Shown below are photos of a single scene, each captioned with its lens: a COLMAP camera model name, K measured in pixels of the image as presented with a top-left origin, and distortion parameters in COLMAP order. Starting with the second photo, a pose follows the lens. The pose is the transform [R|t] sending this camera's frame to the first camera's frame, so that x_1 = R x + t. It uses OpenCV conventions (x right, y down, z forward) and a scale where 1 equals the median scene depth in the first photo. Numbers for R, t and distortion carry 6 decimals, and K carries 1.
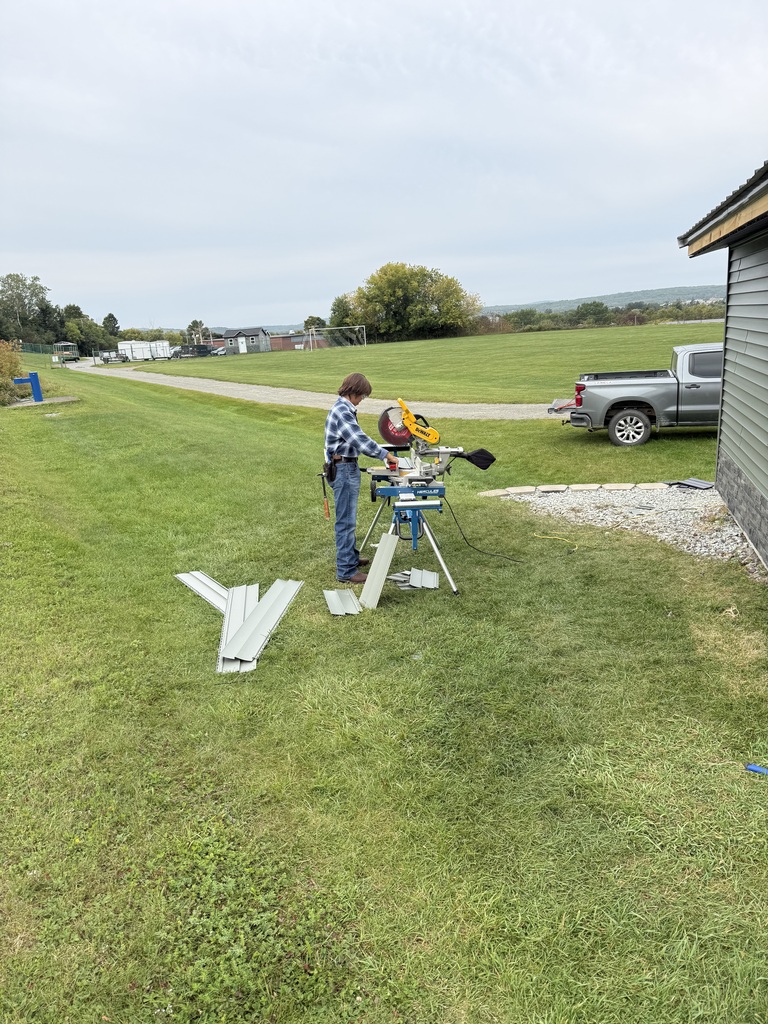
lens RADIAL K [[734.4, 0, 384.7], [0, 734.4, 511.3], [0, 0, 1]] dist [-0.035763, -0.012940]
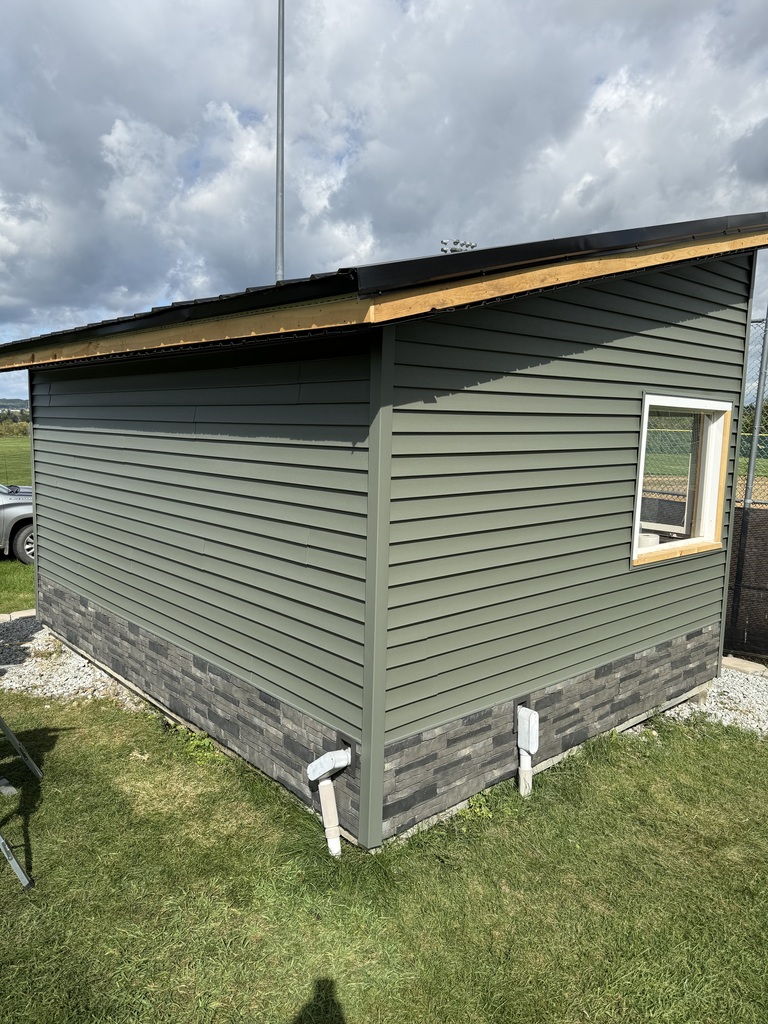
lens RADIAL K [[734.4, 0, 383.6], [0, 734.4, 516.9], [0, 0, 1]] dist [-0.035763, -0.012940]
pose [[0.499537, -0.031789, 0.865709, -0.150155], [0.163403, 0.984846, -0.058124, -0.048382], [-0.850742, 0.170494, 0.497162, 0.250029]]
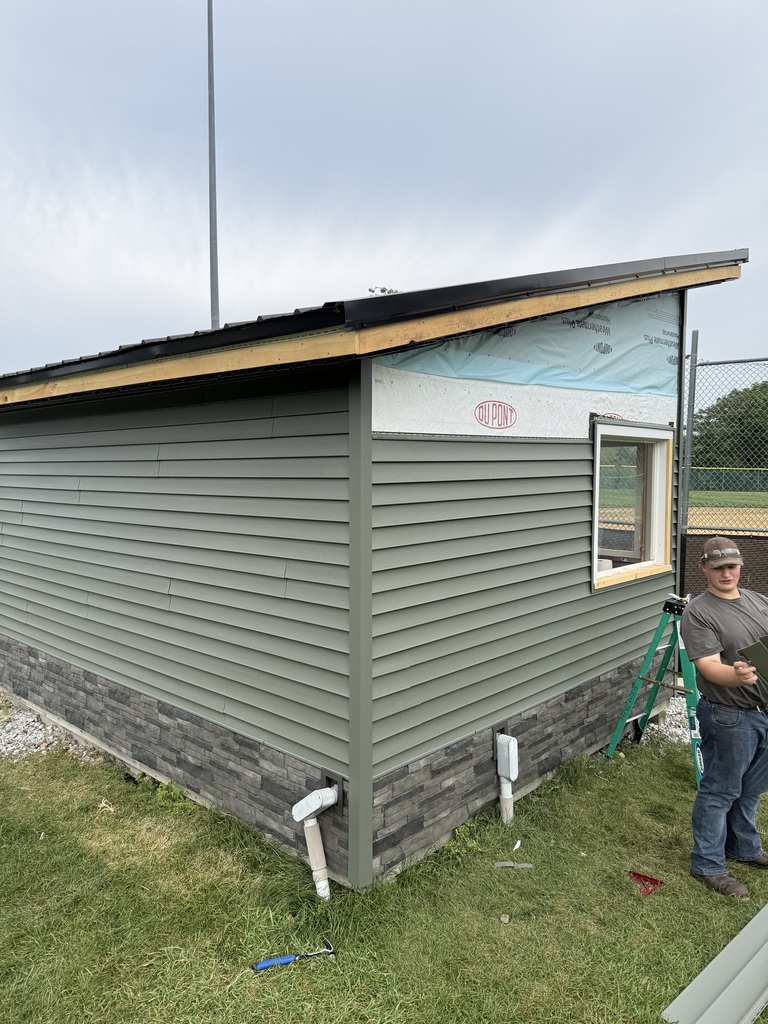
lens RADIAL K [[734.4, 0, 381.4], [0, 734.4, 511.8], [0, 0, 1]] dist [-0.035763, -0.012940]
pose [[0.415076, 0.010148, 0.909730, -0.176756], [0.204517, 0.973304, -0.104171, -0.045864], [-0.886501, 0.229294, 0.401920, 0.292556]]
